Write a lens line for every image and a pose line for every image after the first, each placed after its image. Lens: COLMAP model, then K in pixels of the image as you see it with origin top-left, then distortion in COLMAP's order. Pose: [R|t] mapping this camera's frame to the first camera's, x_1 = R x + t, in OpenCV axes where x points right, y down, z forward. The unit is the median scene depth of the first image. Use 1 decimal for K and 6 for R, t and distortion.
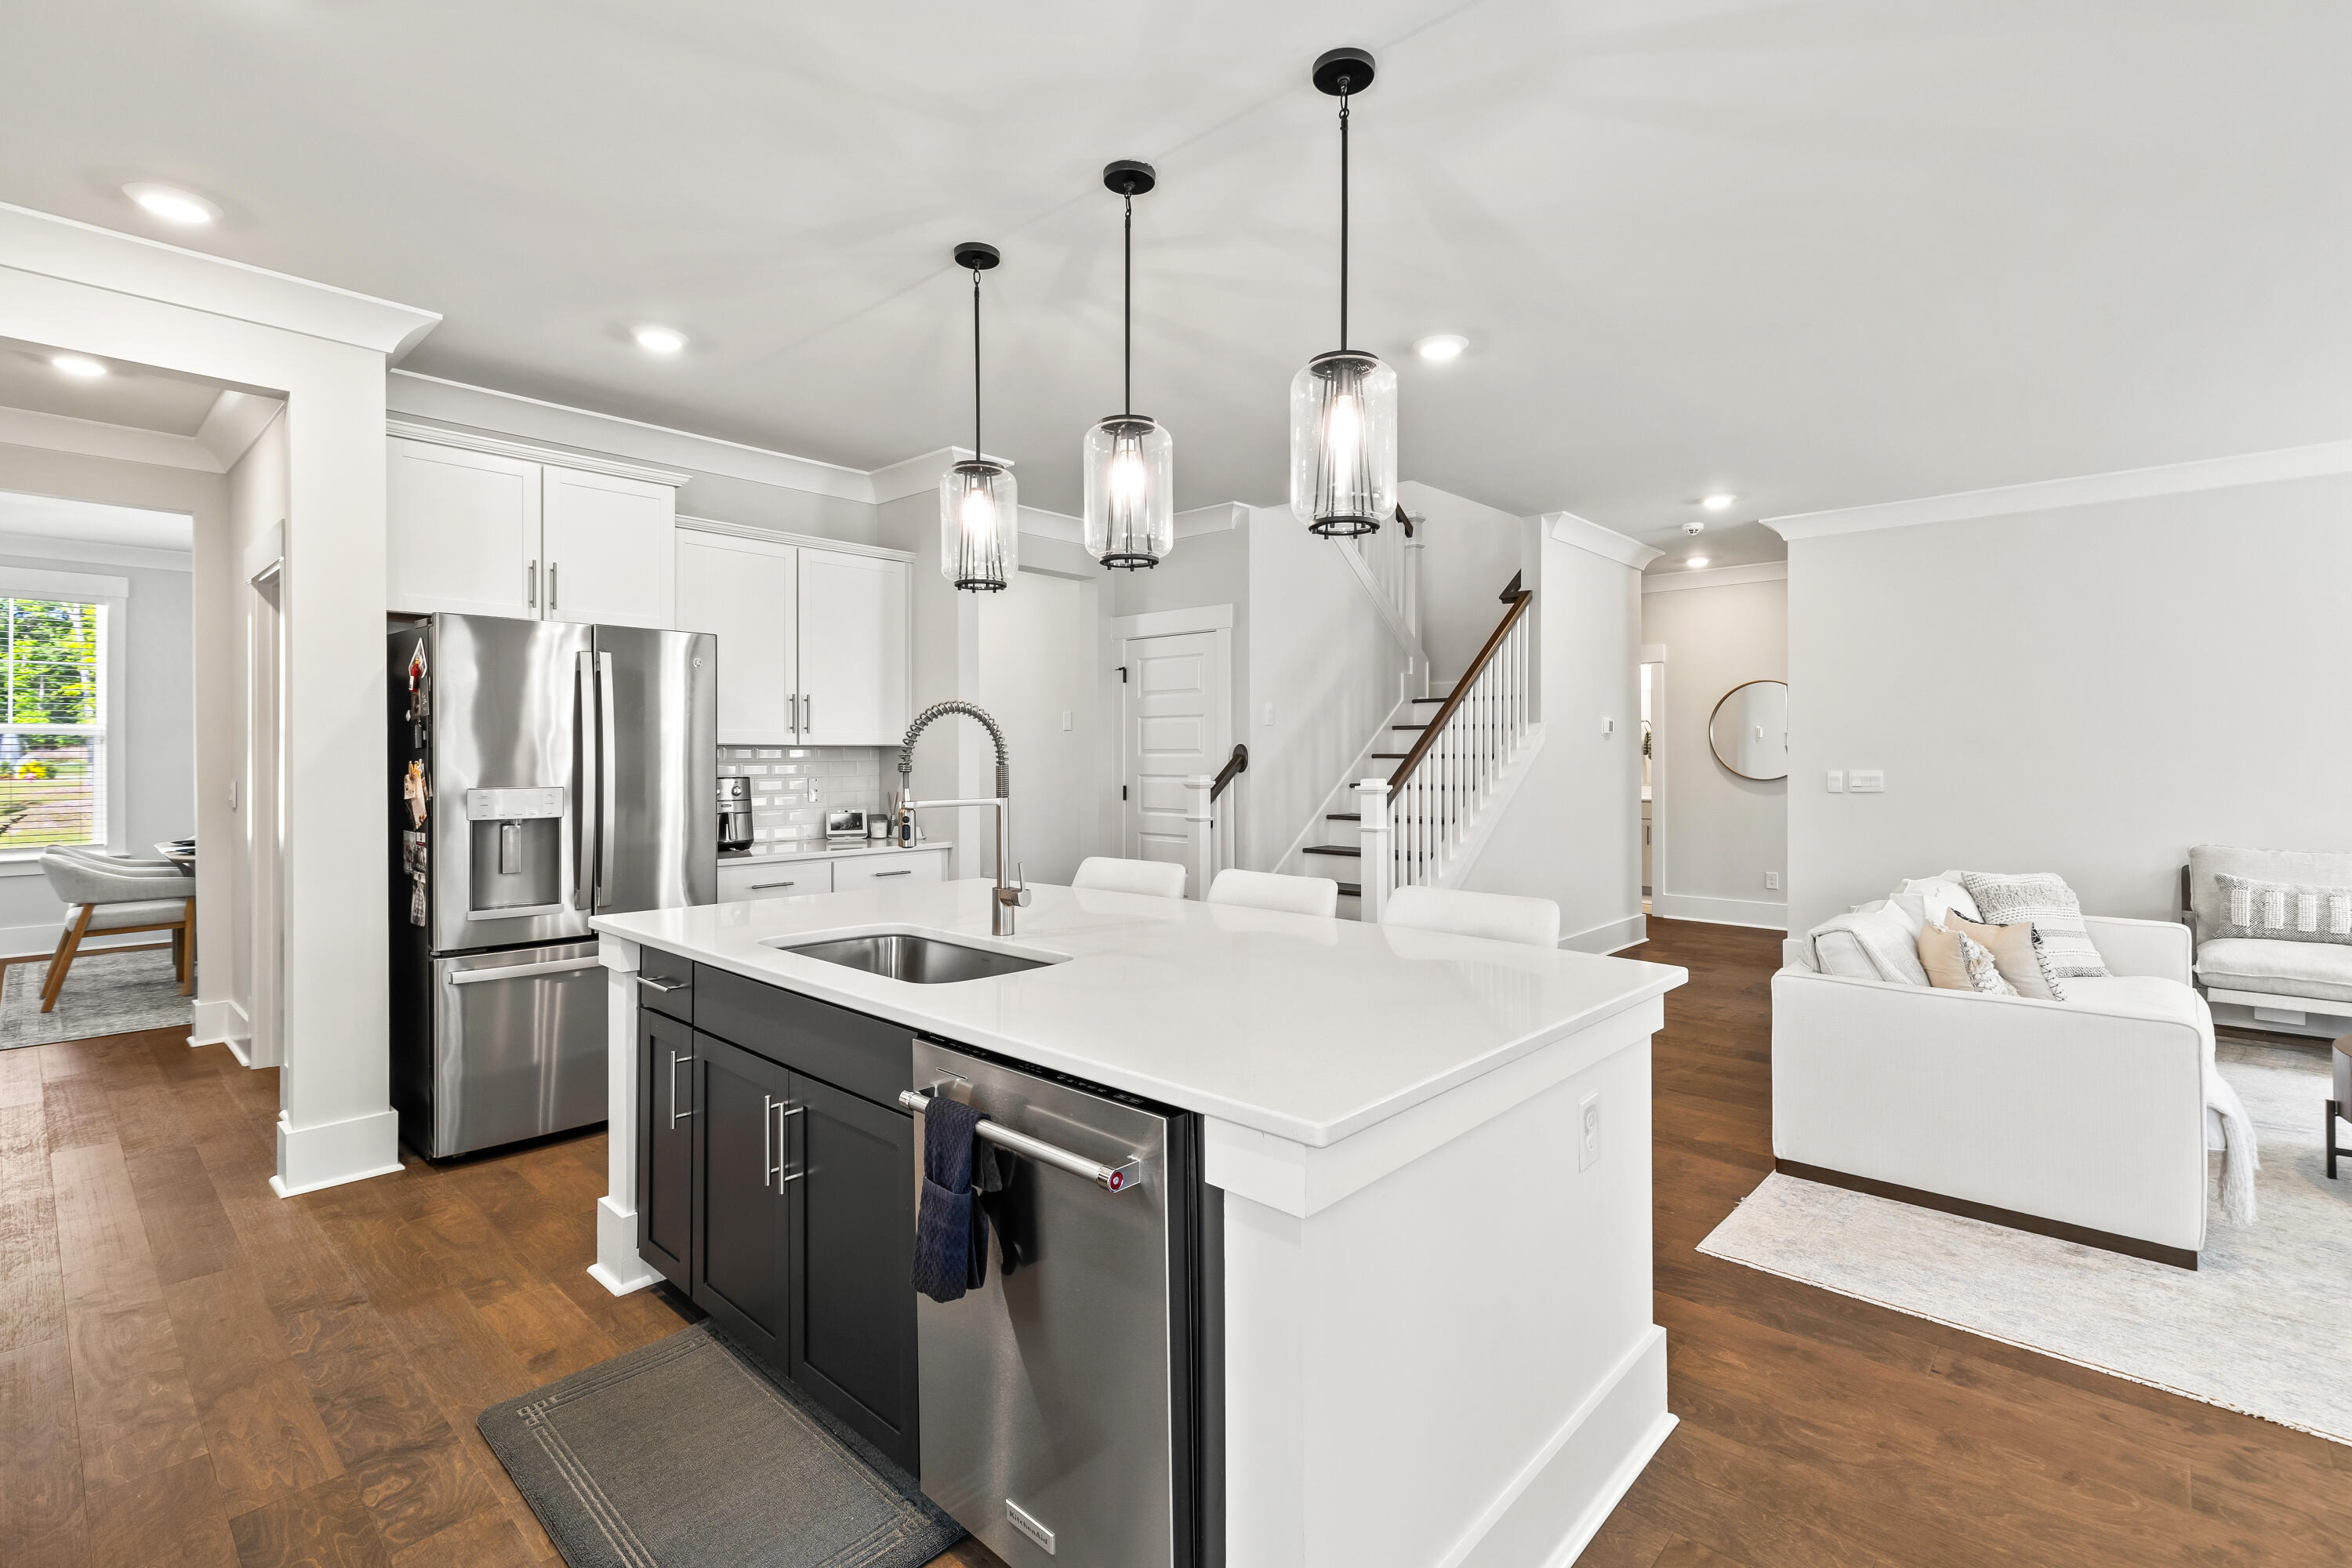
lens RADIAL K [[1070.7, 0, 1175.2], [0, 1070.7, 770.2], [0, 0, 1]] dist [0.010369, -0.001984]
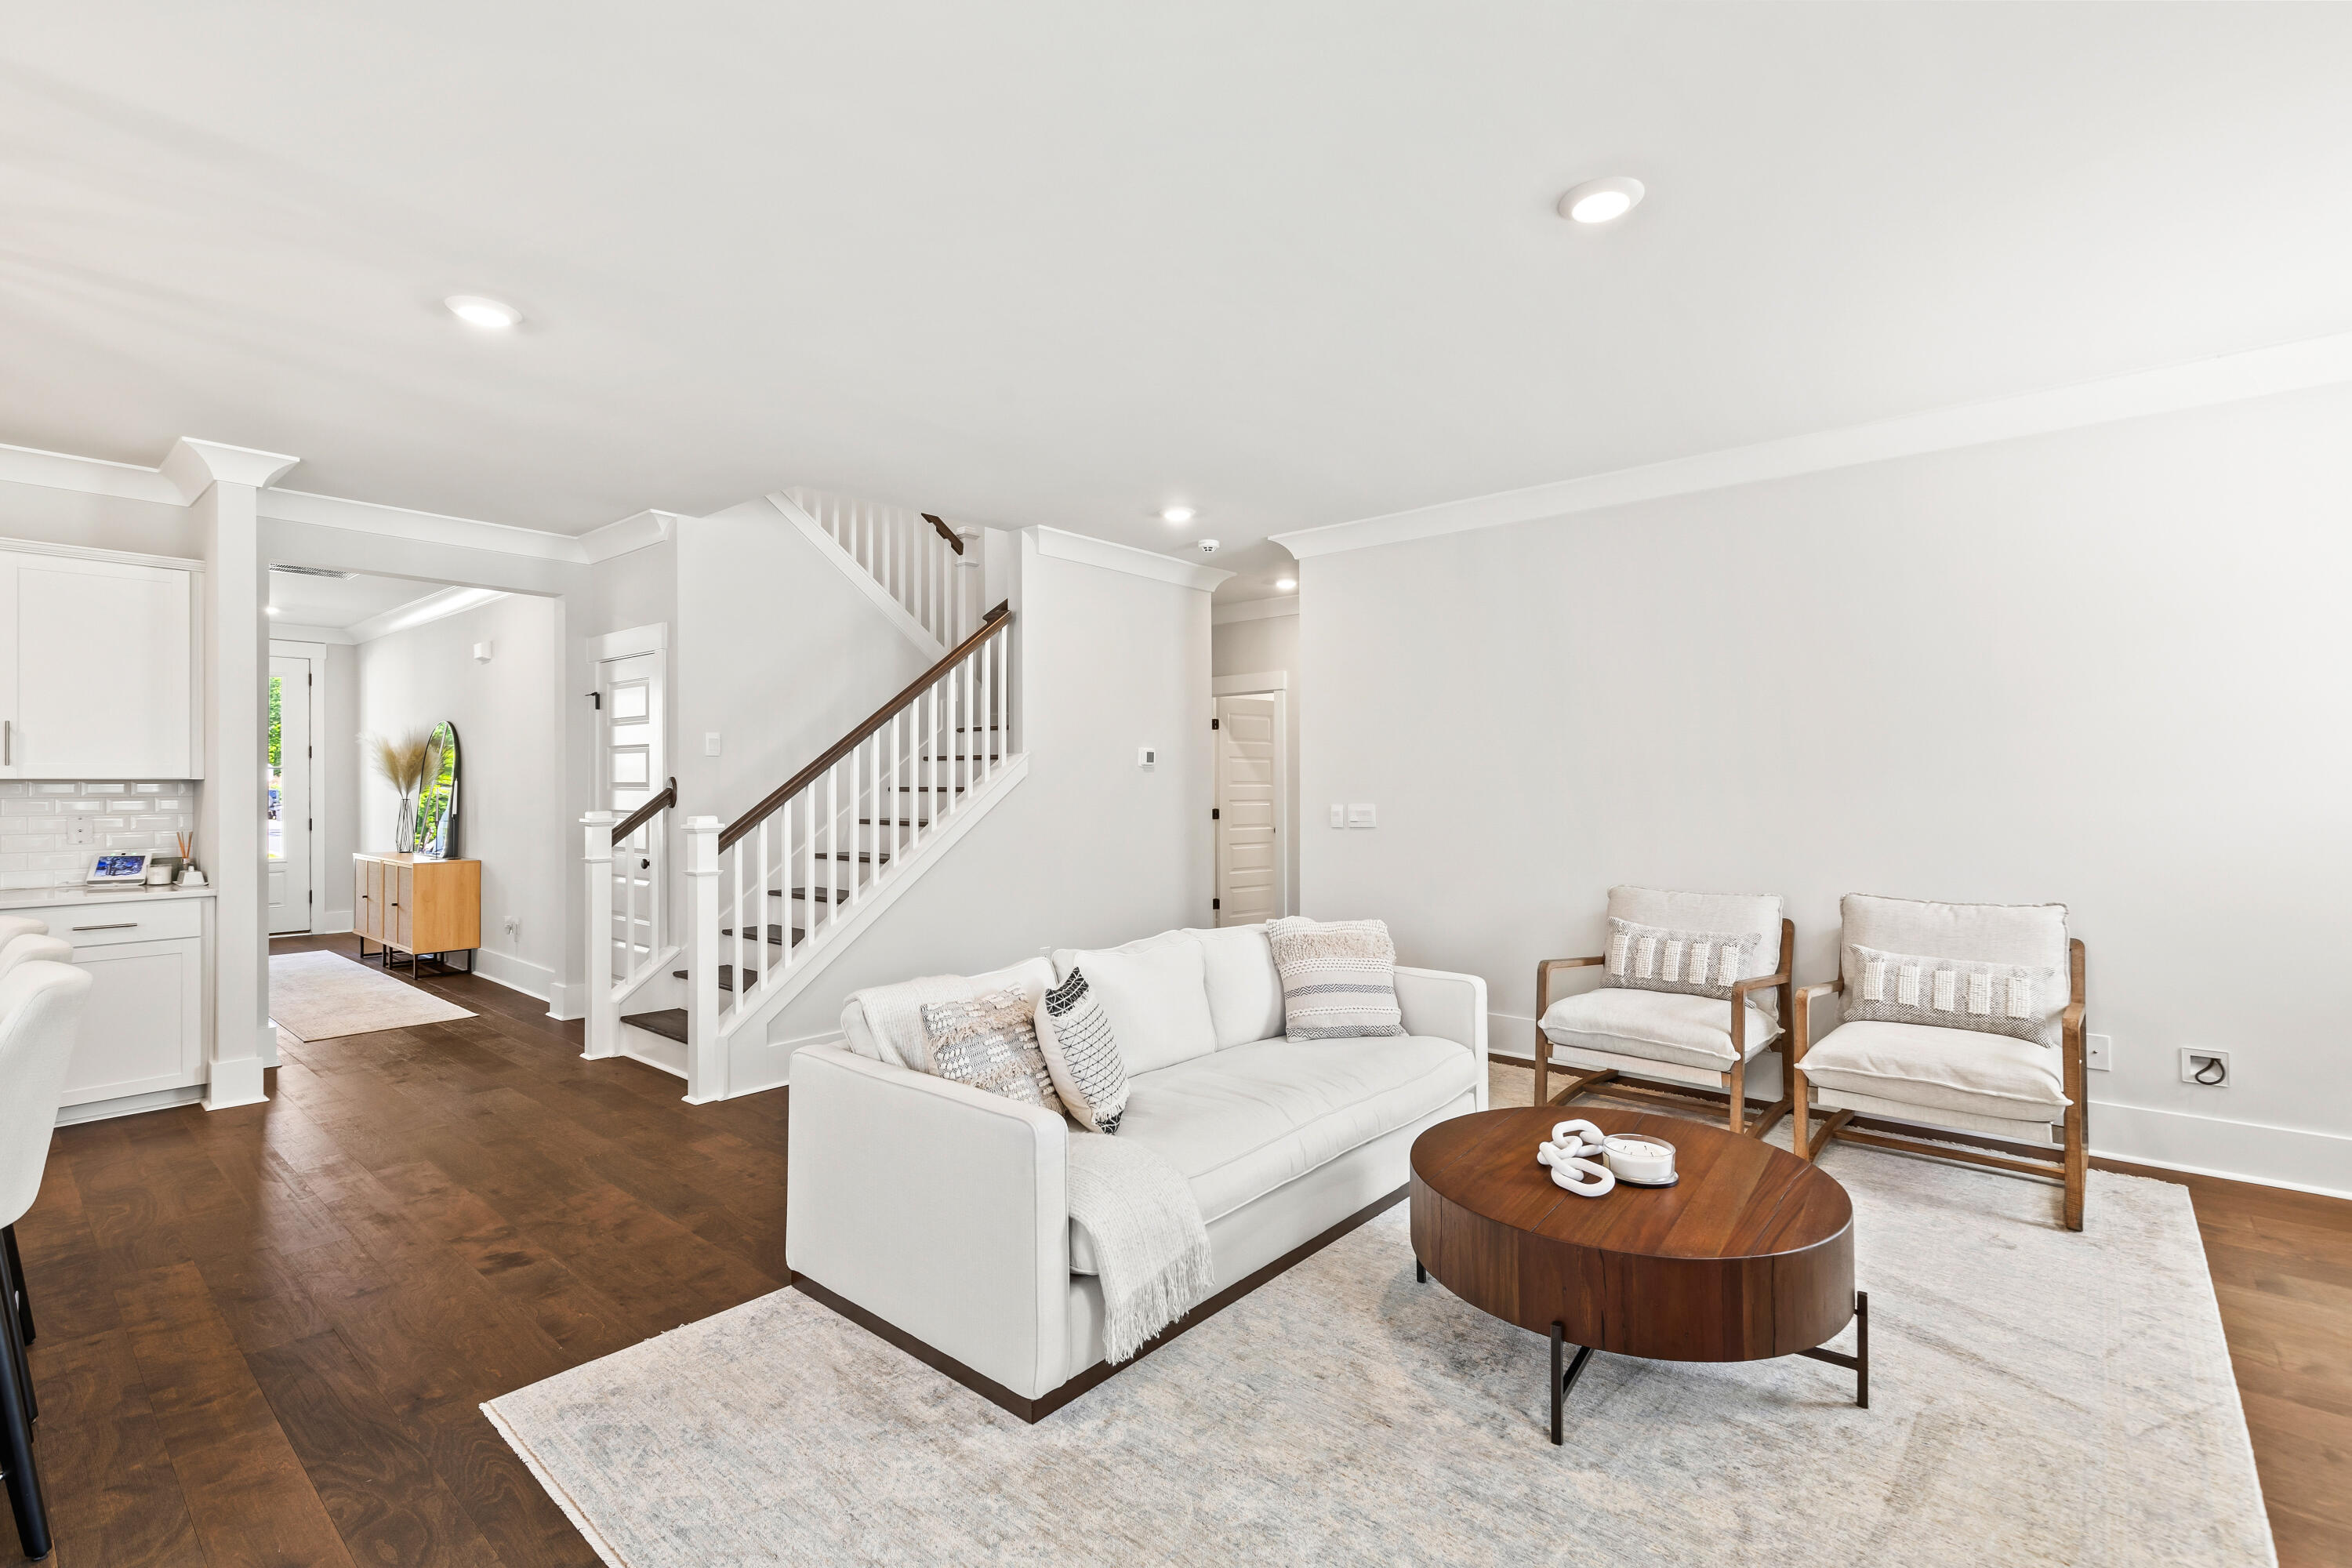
lens RADIAL K [[1070.7, 0, 1180.9], [0, 1070.7, 780.4], [0, 0, 1]] dist [0.010369, -0.001984]
pose [[0.999576, -0.001385, 0.029074, 0.581931], [0.001949, 0.999810, -0.019392, -0.003554], [-0.029041, 0.019441, 0.999389, 0.099322]]
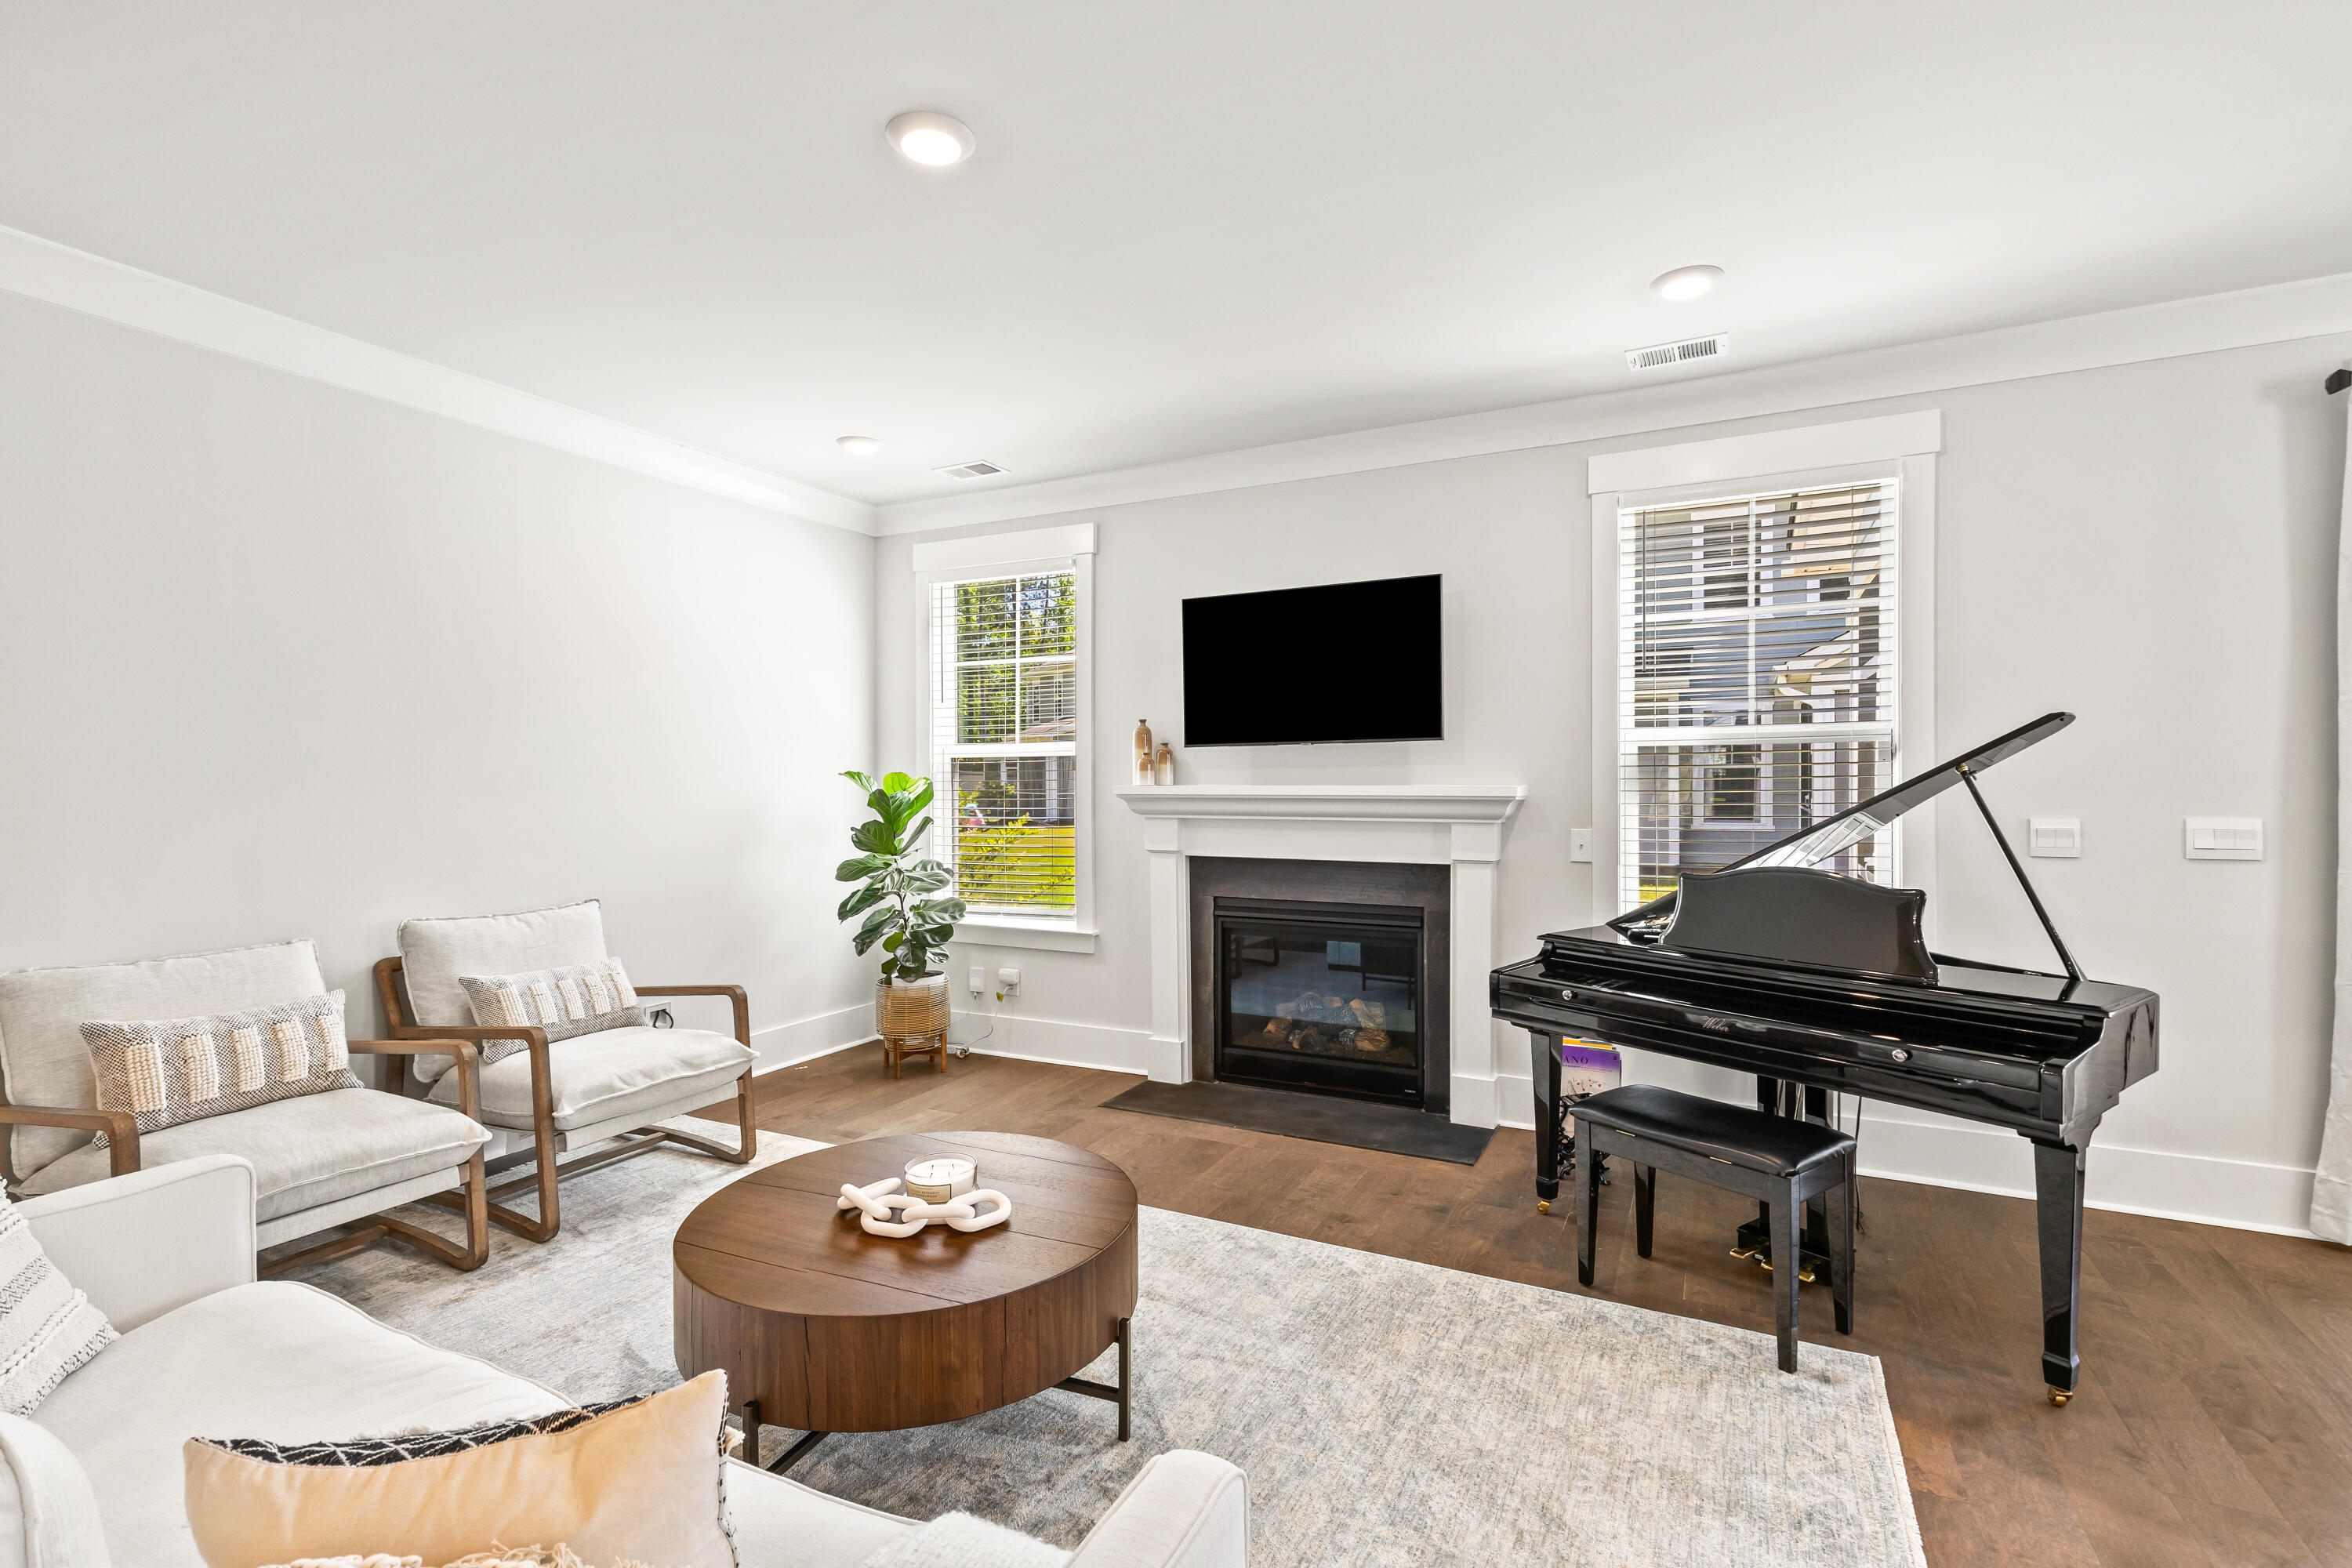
lens RADIAL K [[1070.7, 0, 1183.8], [0, 1070.7, 787.0], [0, 0, 1]] dist [0.010369, -0.001984]
pose [[-0.276863, -0.000494, 0.960909, 0.315546], [0.019904, 0.999782, 0.006249, -0.011980], [-0.960703, 0.020856, -0.276793, 0.637136]]
